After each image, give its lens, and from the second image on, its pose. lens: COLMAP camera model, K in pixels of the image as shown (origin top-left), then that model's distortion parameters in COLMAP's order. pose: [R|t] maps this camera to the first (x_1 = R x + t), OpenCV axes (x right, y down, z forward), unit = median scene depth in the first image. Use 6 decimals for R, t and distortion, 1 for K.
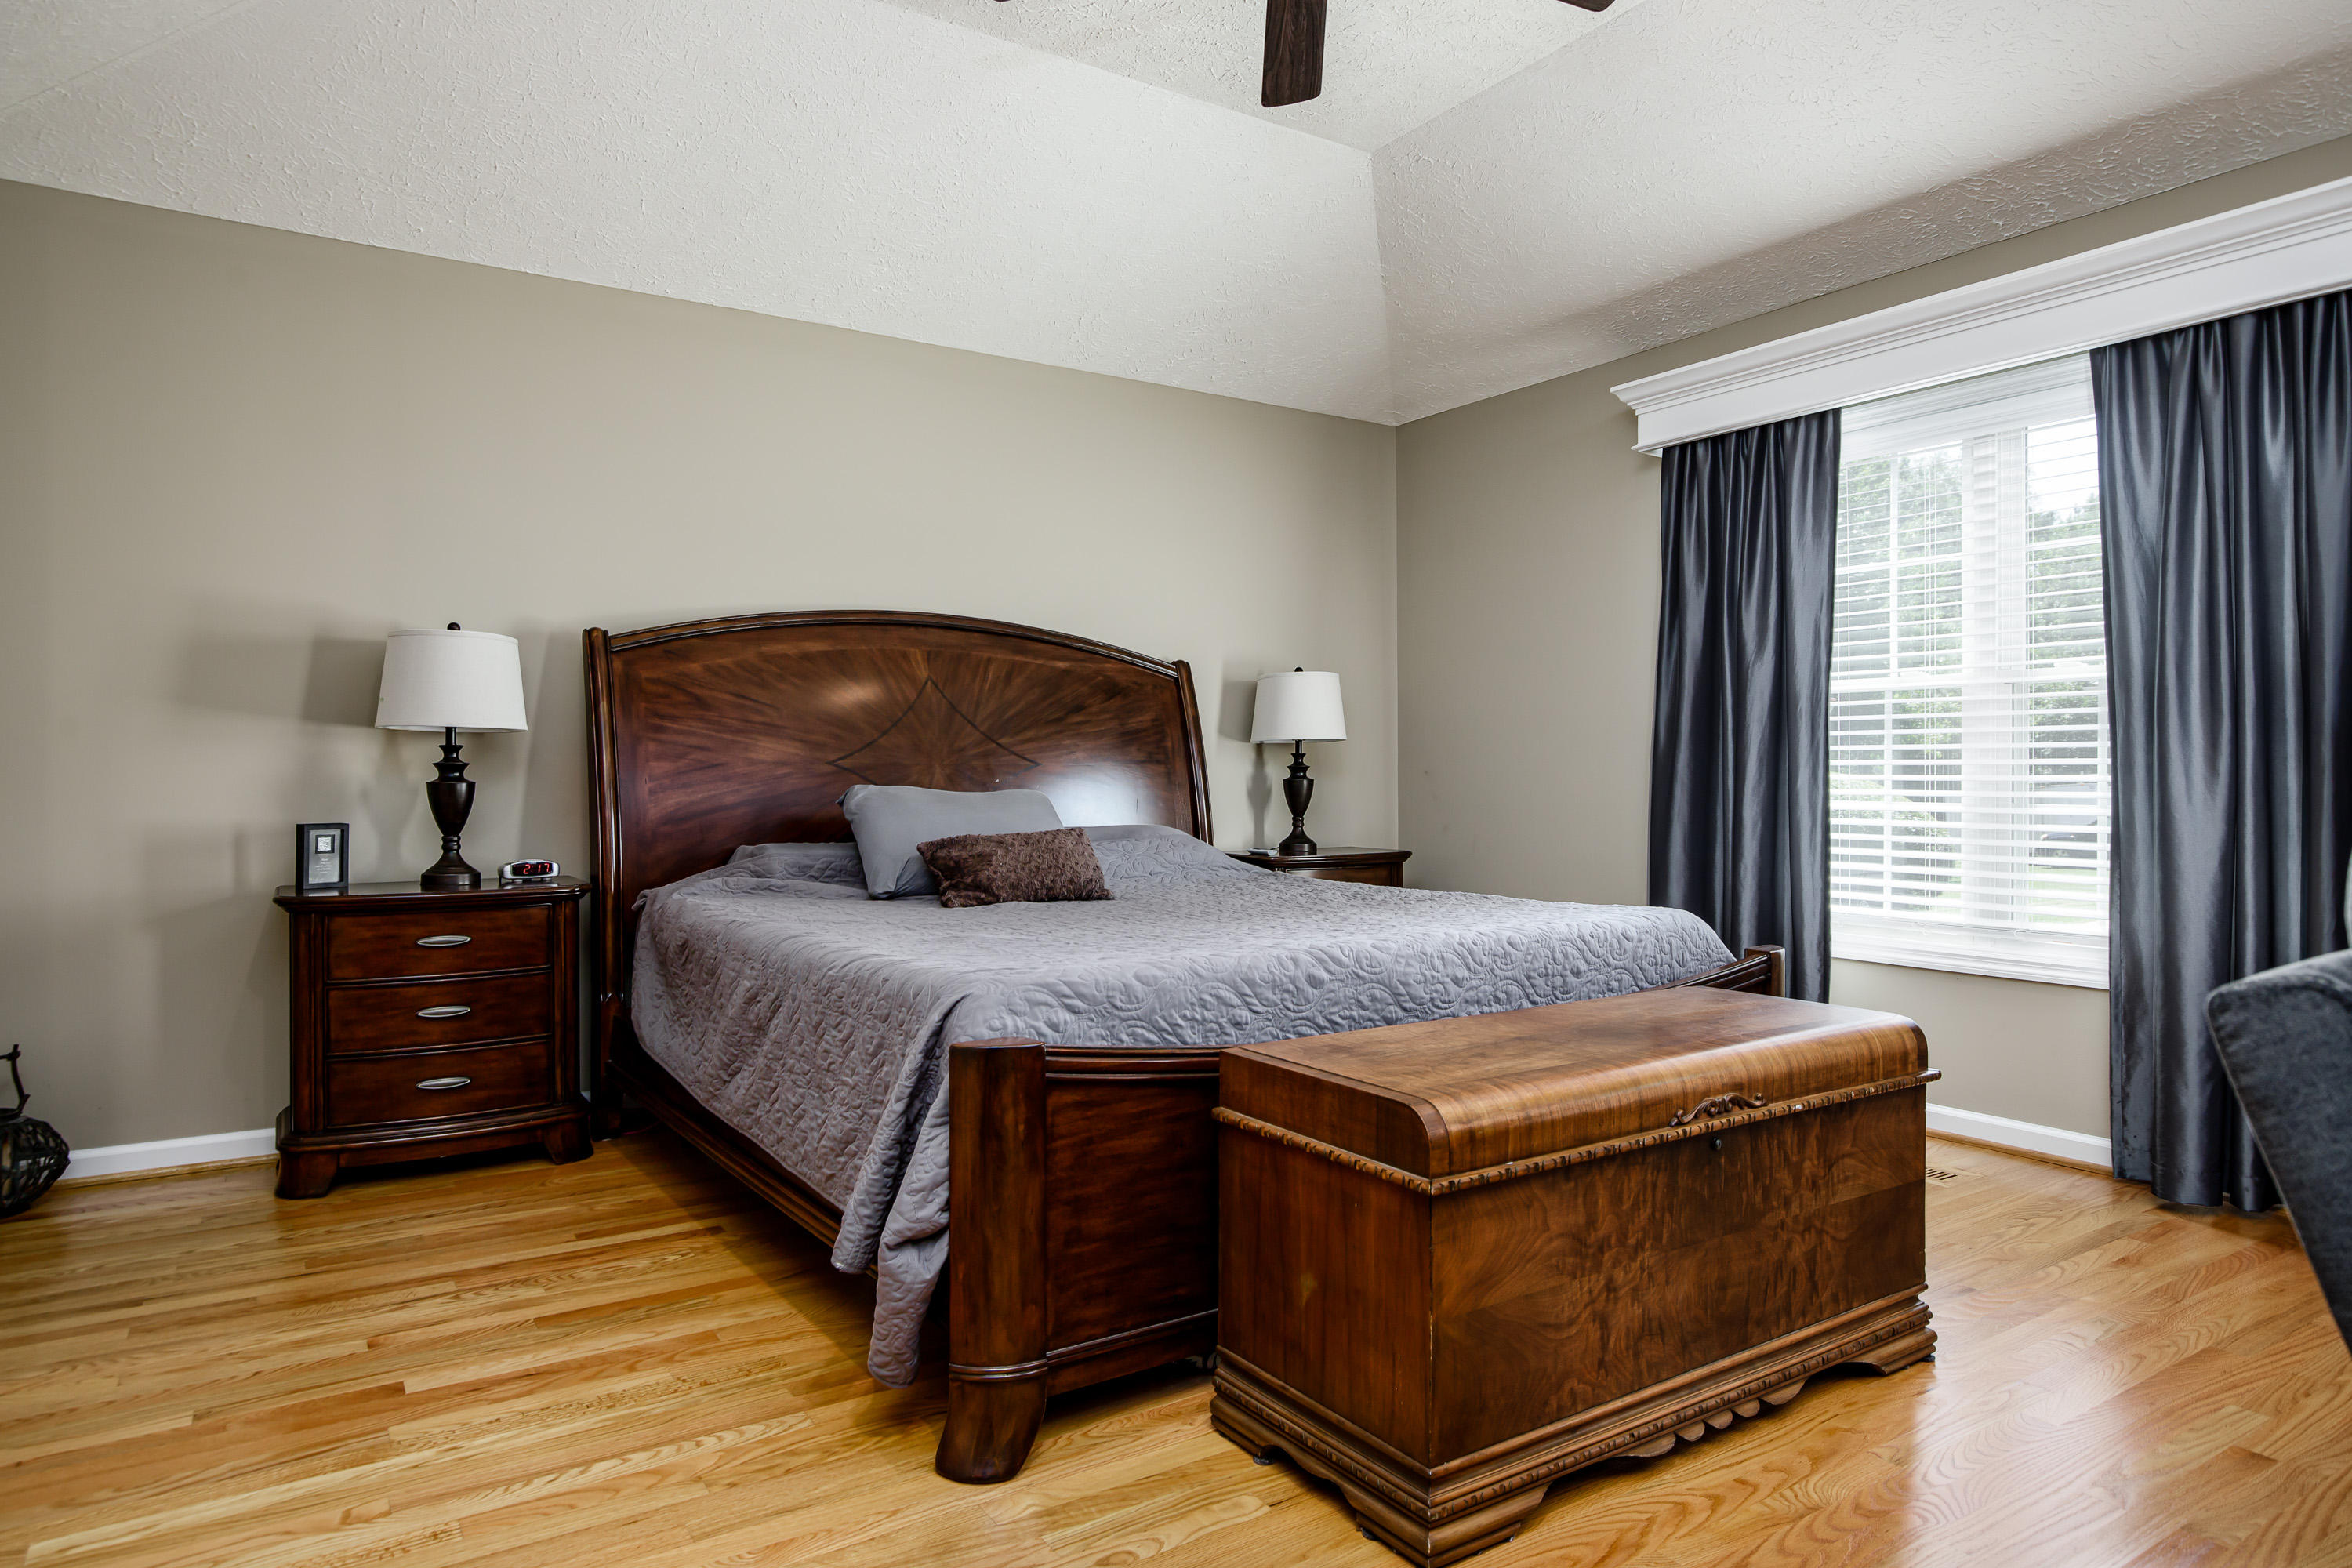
lens RADIAL K [[1392.6, 0, 1176.0], [0, 1392.6, 784.0], [0, 0, 1]] dist [-0.001439, -0.002877]
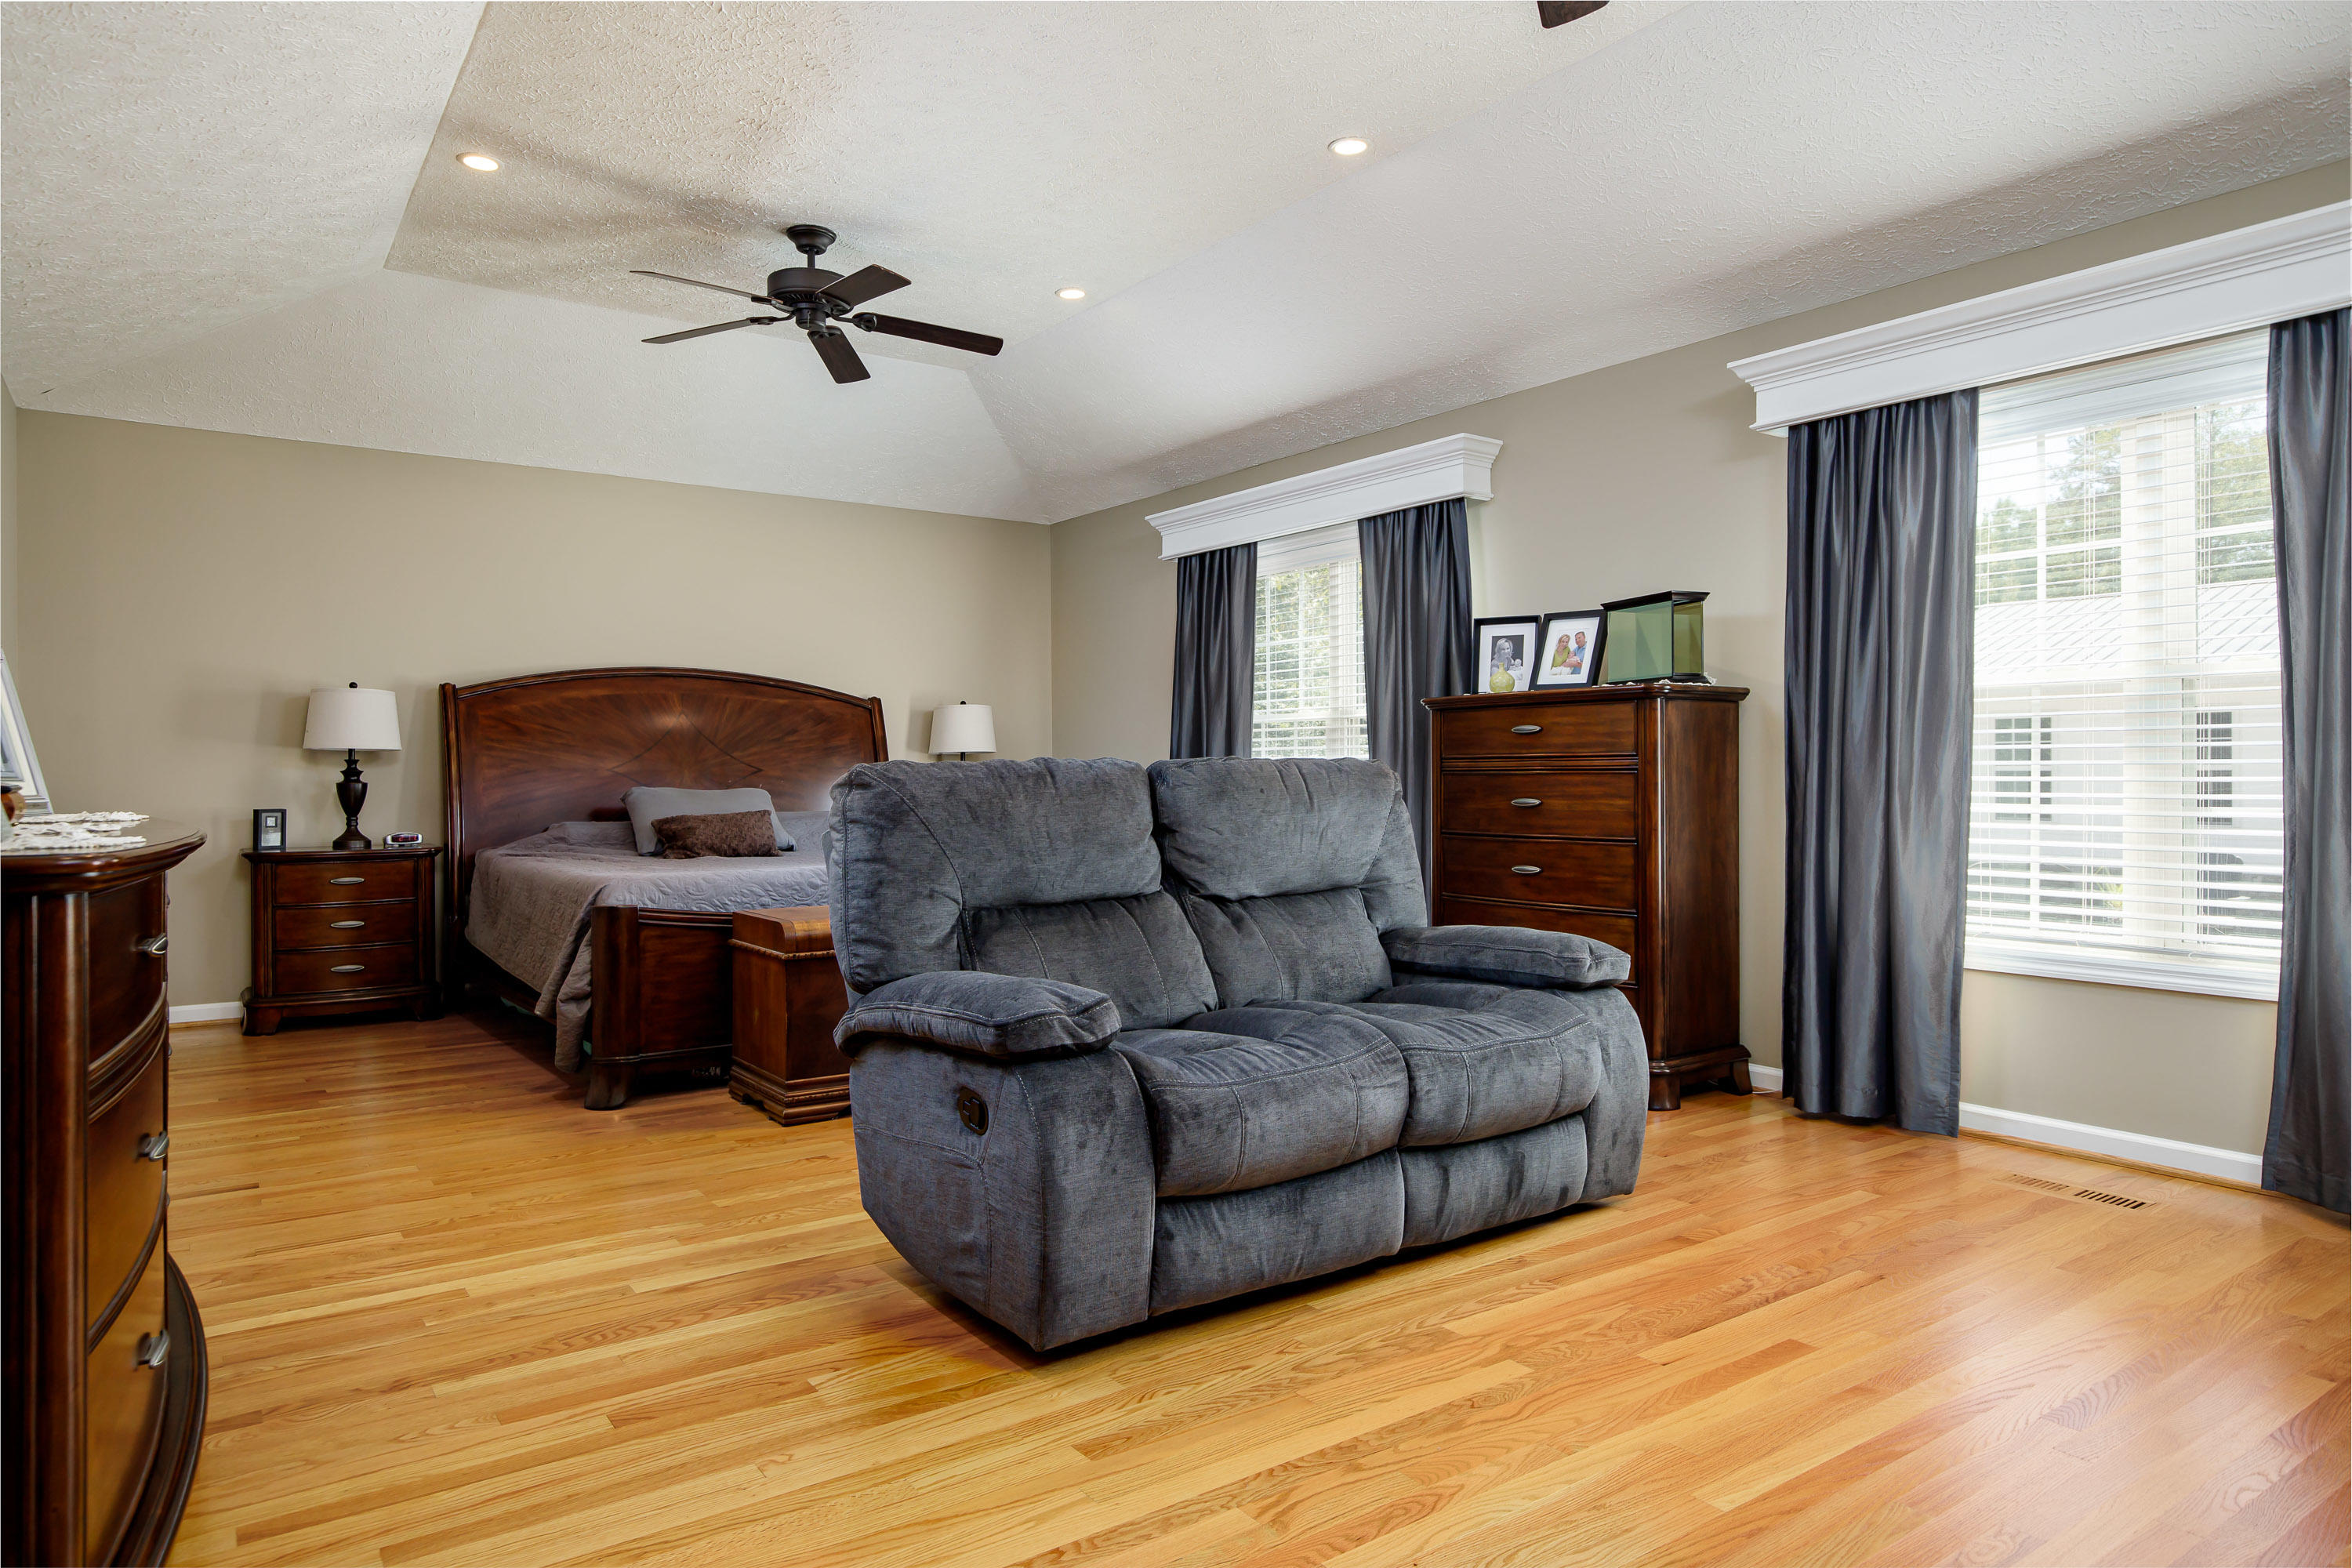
lens RADIAL K [[1413.9, 0, 1176.0], [0, 1413.9, 784.0], [0, 0, 1]] dist [-0.008061, 0.000340]
pose [[0.999068, -0.003732, 0.043001, 0.343442], [0.003799, 0.999992, -0.001480, 0.005521], [-0.042995, 0.001642, 0.999074, -0.636597]]
